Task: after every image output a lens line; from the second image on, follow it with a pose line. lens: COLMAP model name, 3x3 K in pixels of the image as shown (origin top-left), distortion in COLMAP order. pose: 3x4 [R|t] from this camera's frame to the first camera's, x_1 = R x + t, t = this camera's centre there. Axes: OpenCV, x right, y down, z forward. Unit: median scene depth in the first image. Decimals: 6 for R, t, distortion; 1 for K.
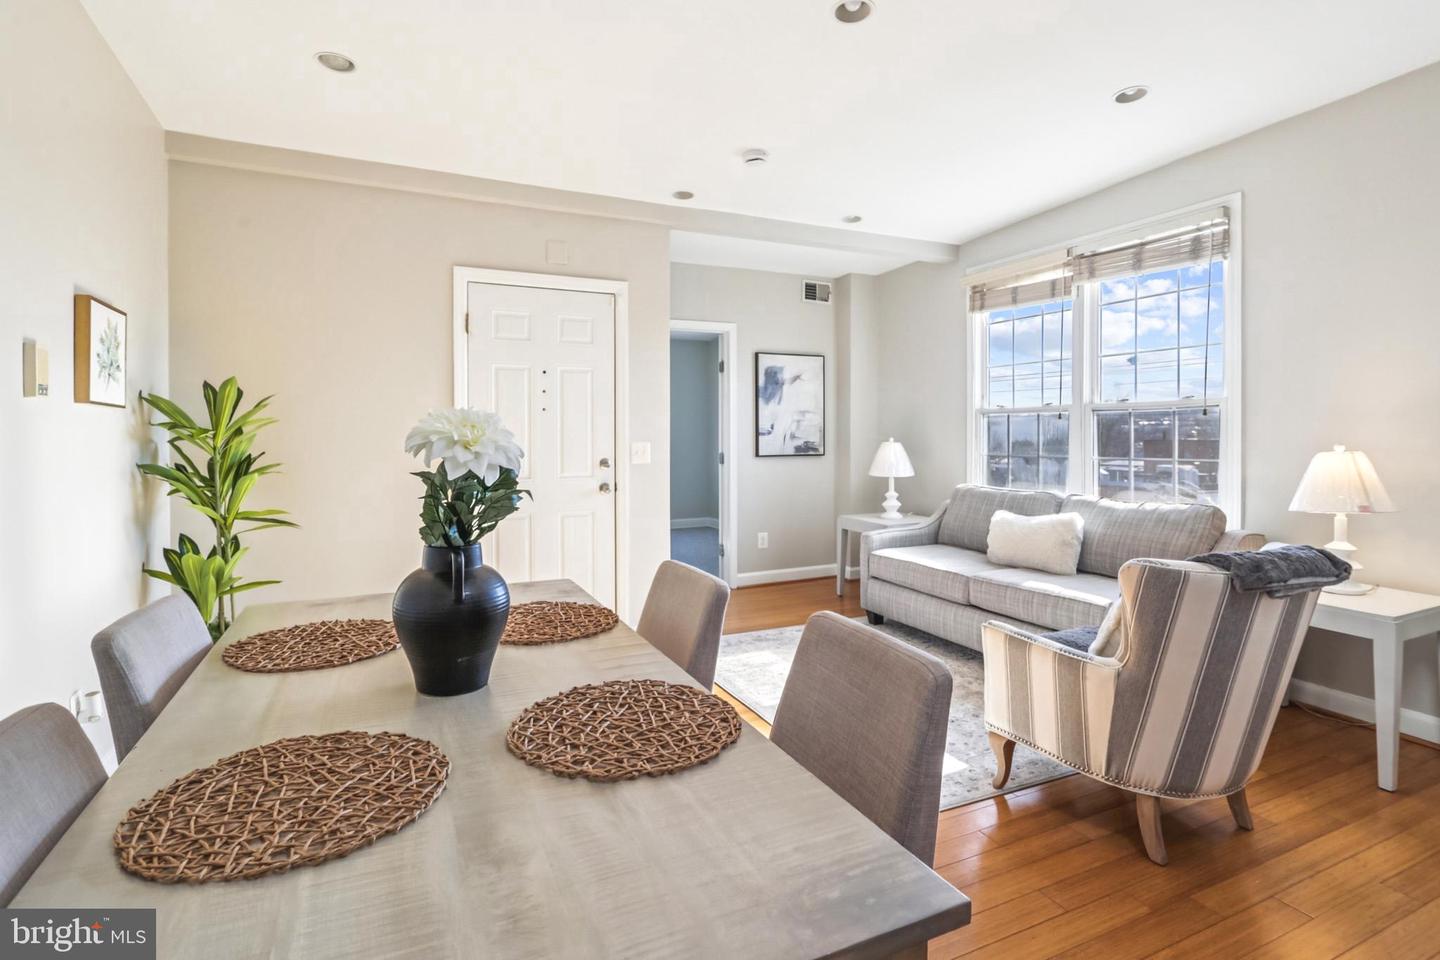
lens RADIAL K [[706.0, 0, 694.3], [0, 706.0, 435.7], [0, 0, 1]] dist [-0.023300, 0.008809]
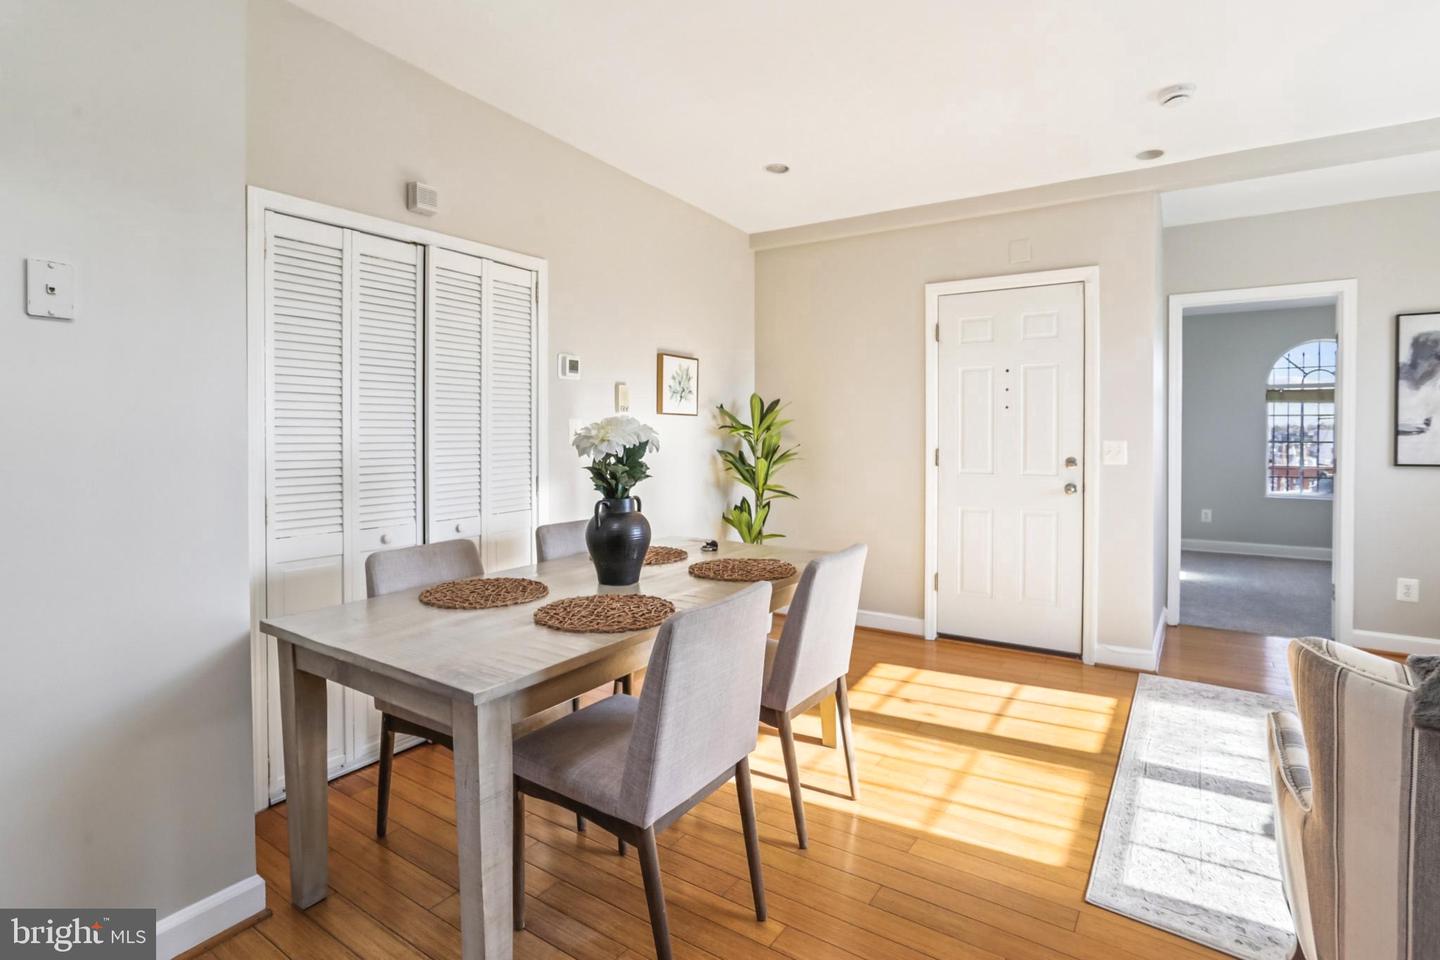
lens RADIAL K [[706.0, 0, 722.3], [0, 706.0, 432.0], [0, 0, 1]] dist [-0.023300, 0.008809]
pose [[0.541208, 0.003849, -0.840880, 0.435978], [-0.002677, 0.999992, 0.002855, -0.005331], [0.840884, 0.000706, 0.541214, 0.104439]]
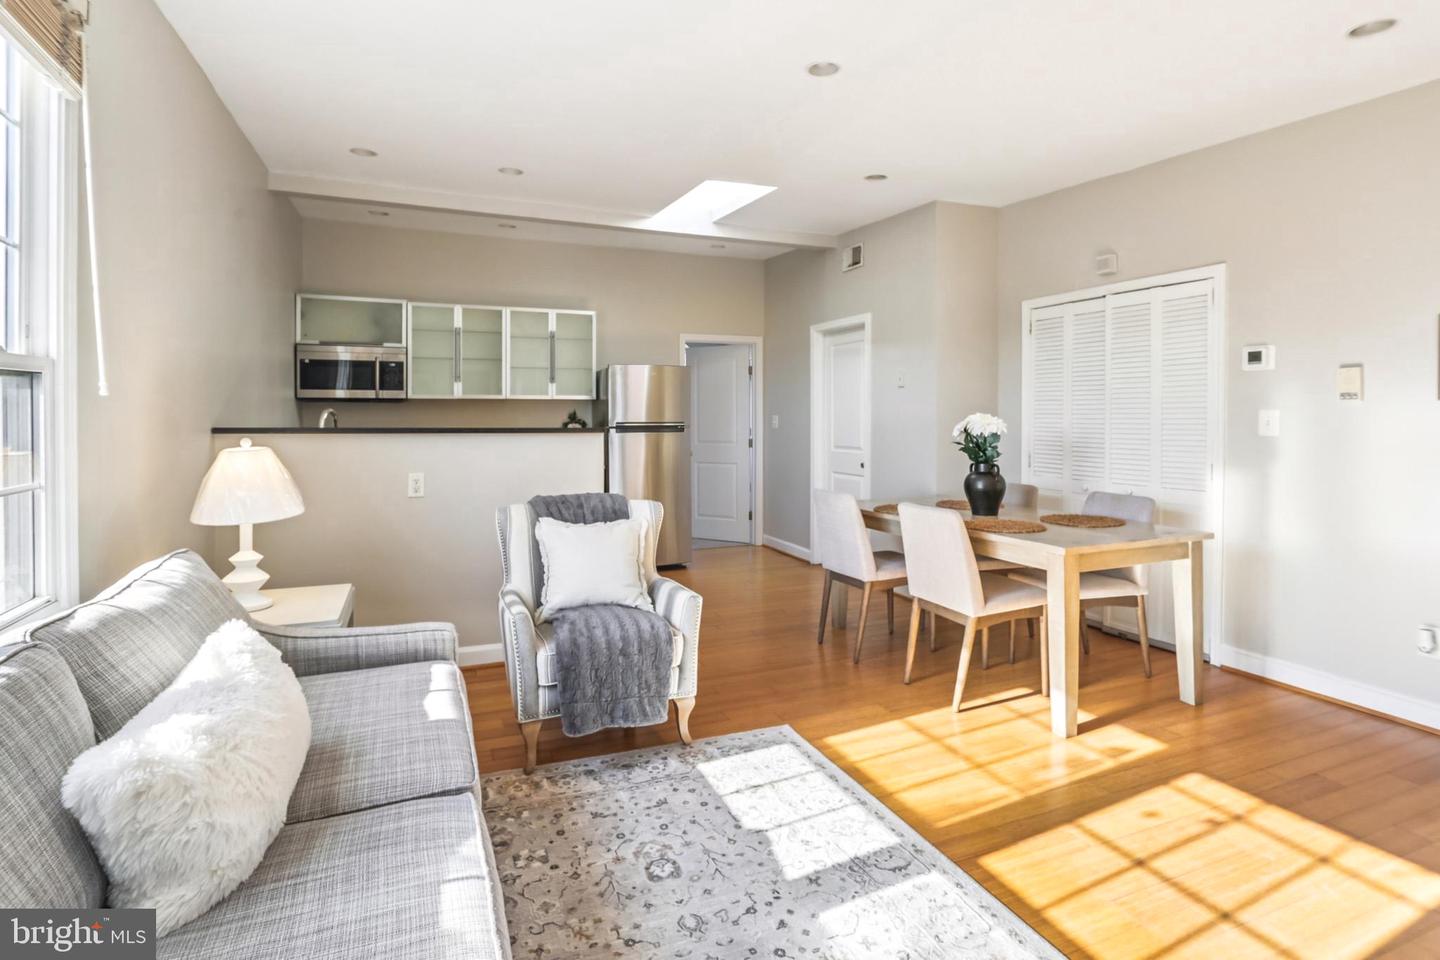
lens RADIAL K [[706.0, 0, 724.7], [0, 706.0, 418.6], [0, 0, 1]] dist [-0.023300, 0.008809]
pose [[-0.999898, -0.004432, -0.013611, 0.250441], [-0.004550, 0.999952, 0.008663, -0.014271], [0.013572, 0.008724, -0.999870, 1.315792]]
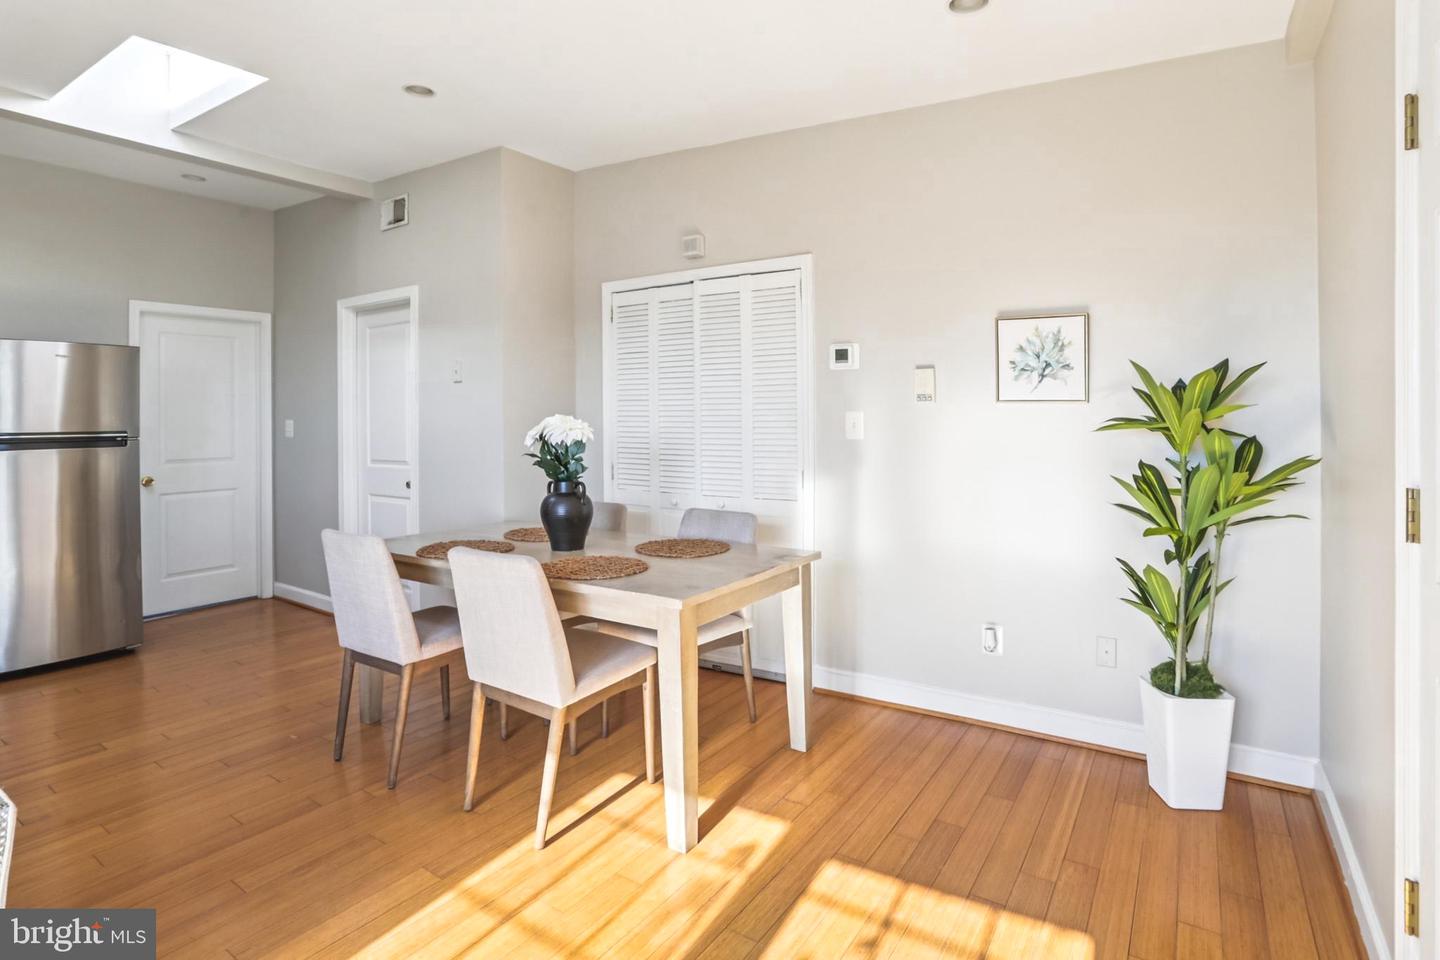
lens RADIAL K [[706.0, 0, 695.0], [0, 706.0, 426.6], [0, 0, 1]] dist [-0.023300, 0.008809]
pose [[-0.841698, 0.009436, -0.539866, 0.168451], [-0.000629, 0.999829, 0.018456, -0.017688], [0.539948, 0.015874, -0.841549, 1.056847]]
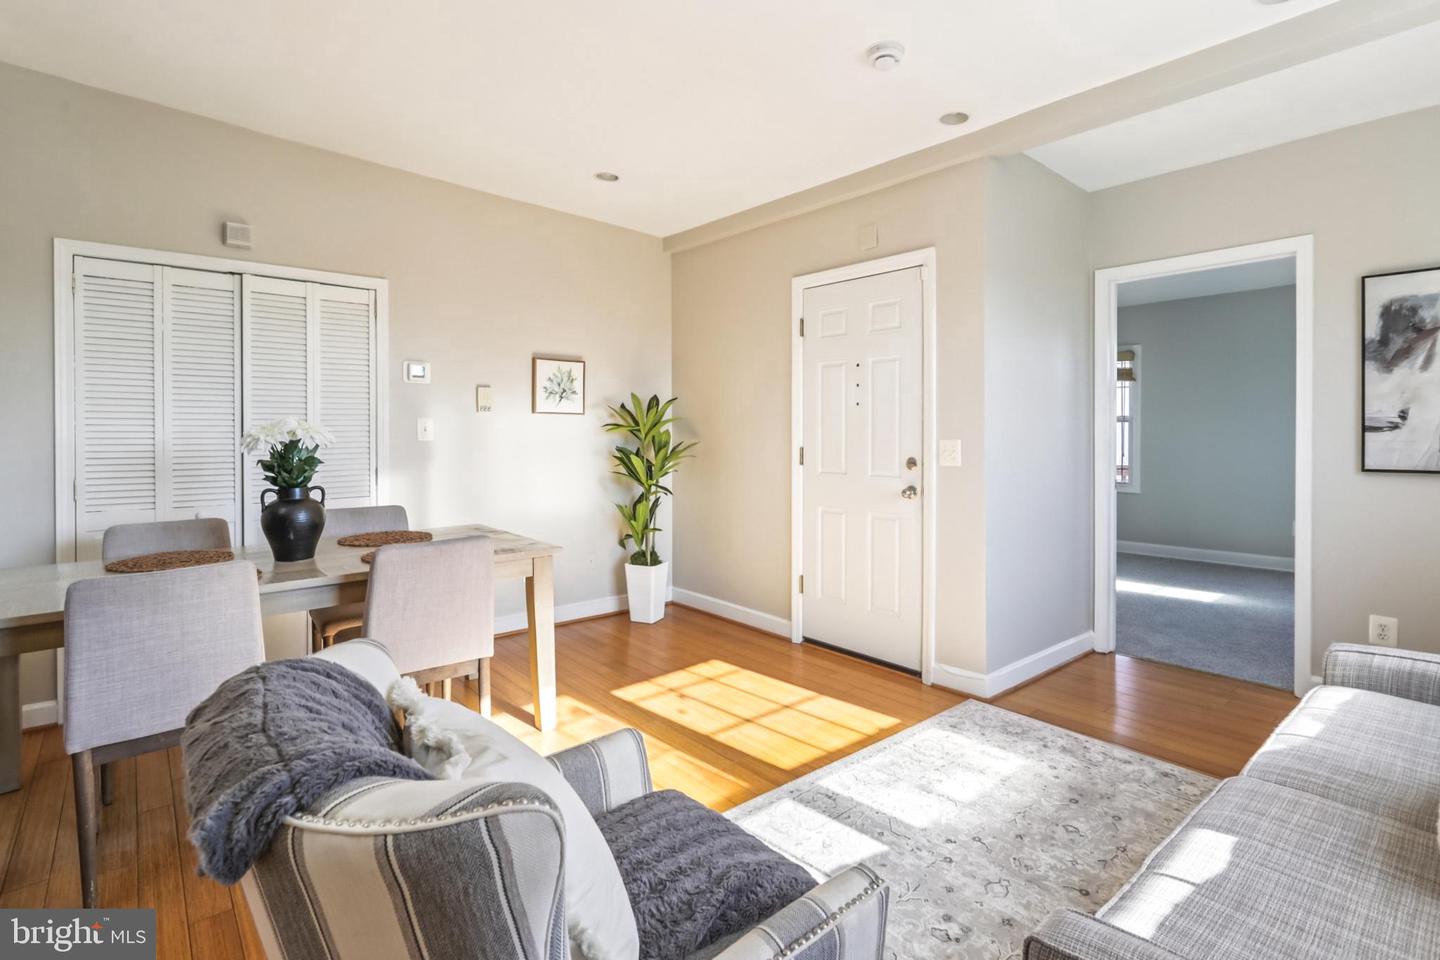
lens RADIAL K [[706.0, 0, 722.1], [0, 706.0, 436.9], [0, 0, 1]] dist [-0.023300, 0.008809]
pose [[0.295714, 0.008289, -0.955241, 0.662349], [0.000029, 0.999962, 0.008686, -0.001511], [0.955276, -0.002596, 0.295703, 0.552764]]
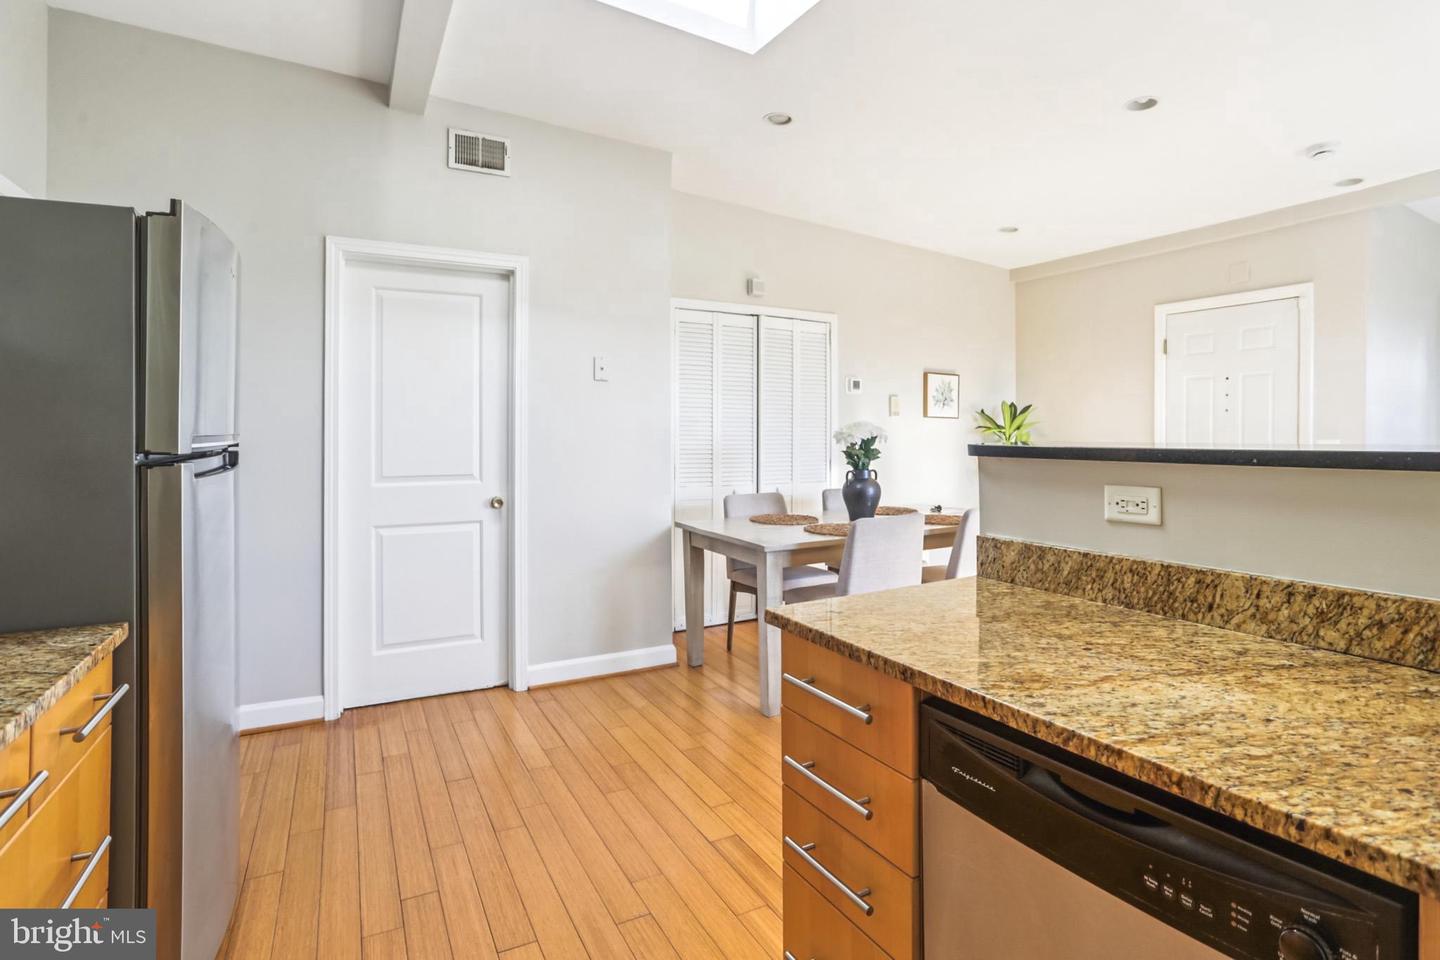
lens RADIAL K [[706.0, 0, 760.0], [0, 706.0, 430.4], [0, 0, 1]] dist [-0.023300, 0.008809]
pose [[0.137948, -0.000054, -0.990439, 0.841218], [-0.004038, 0.999992, -0.000617, -0.001062], [0.990431, 0.004084, 0.137947, 0.078401]]
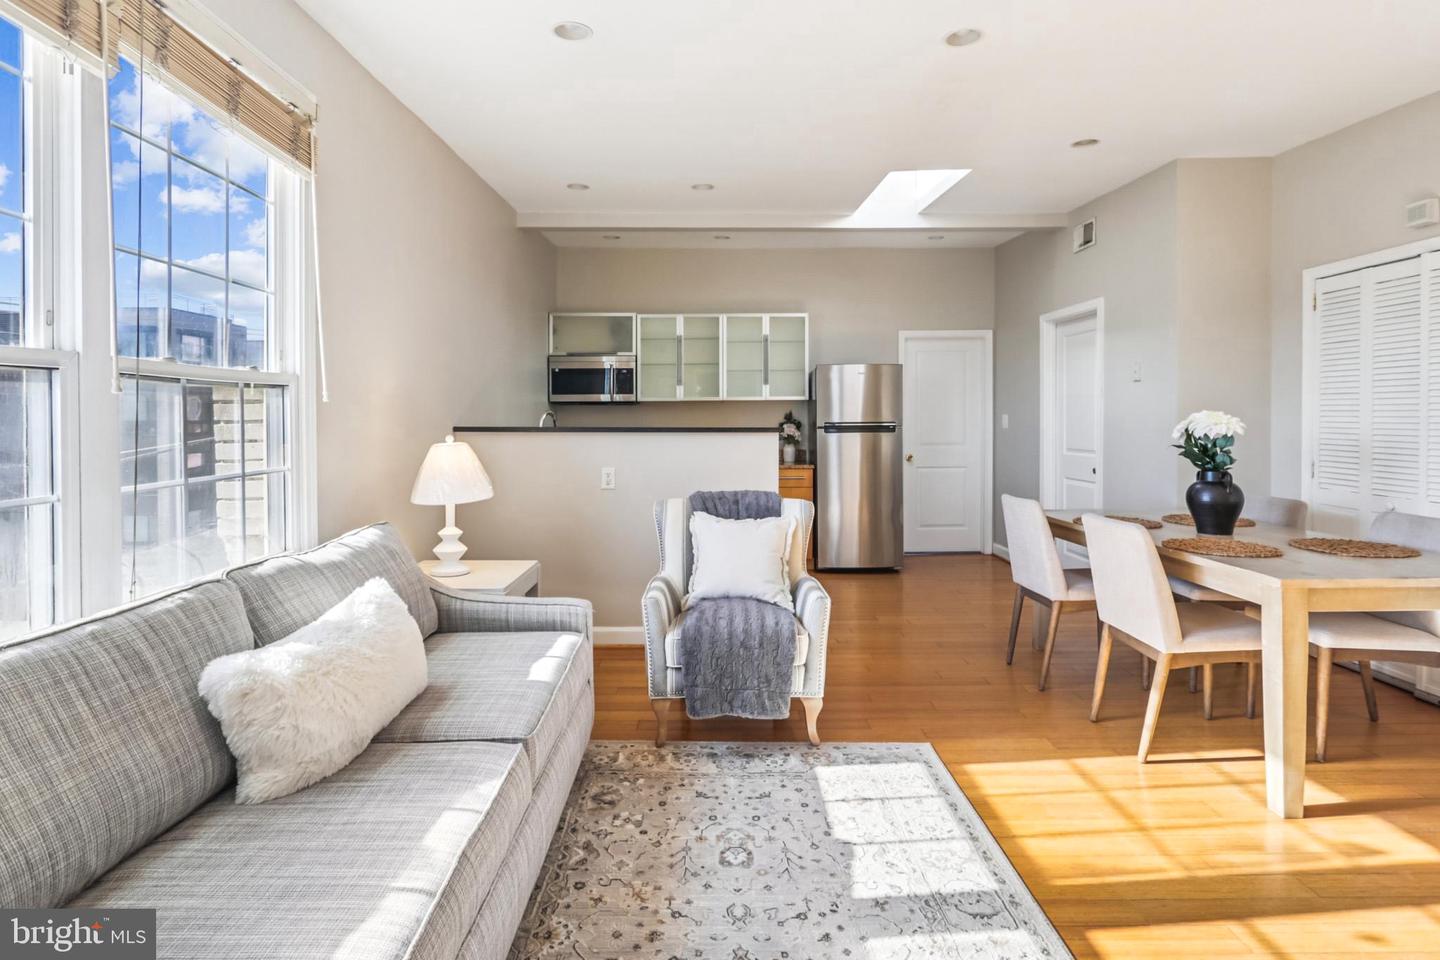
lens RADIAL K [[706.0, 0, 729.4], [0, 706.0, 423.5], [0, 0, 1]] dist [-0.023300, 0.008809]
pose [[-0.932301, -0.004152, 0.361659, 0.106333], [0.001585, 0.999878, 0.015564, -0.013663], [-0.361679, 0.015083, -0.932181, 1.293837]]
